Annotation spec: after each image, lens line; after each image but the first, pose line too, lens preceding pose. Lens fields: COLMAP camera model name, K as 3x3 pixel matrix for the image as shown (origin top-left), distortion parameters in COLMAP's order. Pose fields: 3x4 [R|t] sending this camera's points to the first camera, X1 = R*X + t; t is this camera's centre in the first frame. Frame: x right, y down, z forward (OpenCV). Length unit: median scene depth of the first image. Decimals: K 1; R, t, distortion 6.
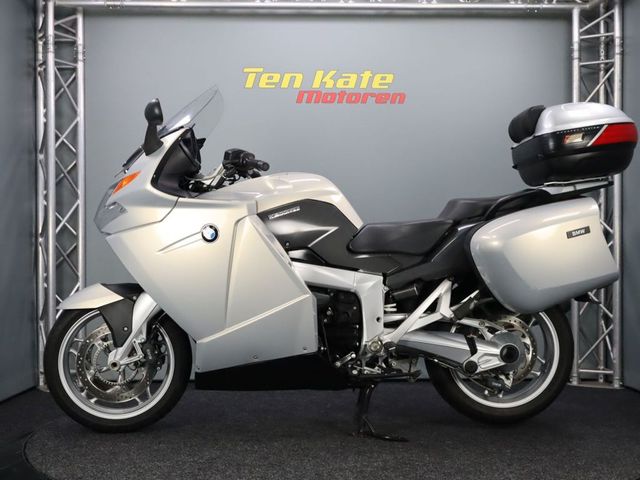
lens RADIAL K [[465.1, 0, 320.1], [0, 465.1, 257.9], [0, 0, 1]] dist [0.001514, -0.000956]
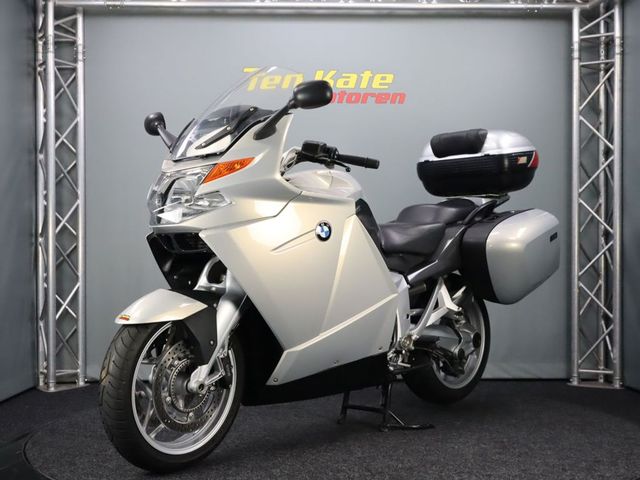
lens RADIAL K [[465.1, 0, 320.1], [0, 465.1, 257.9], [0, 0, 1]] dist [0.001514, -0.000956]
pose [[0.905809, -0.002191, 0.423680, -0.594483], [0.002693, 0.999996, -0.000585, 0.000486], [-0.423677, 0.001671, 0.905812, 0.155054]]
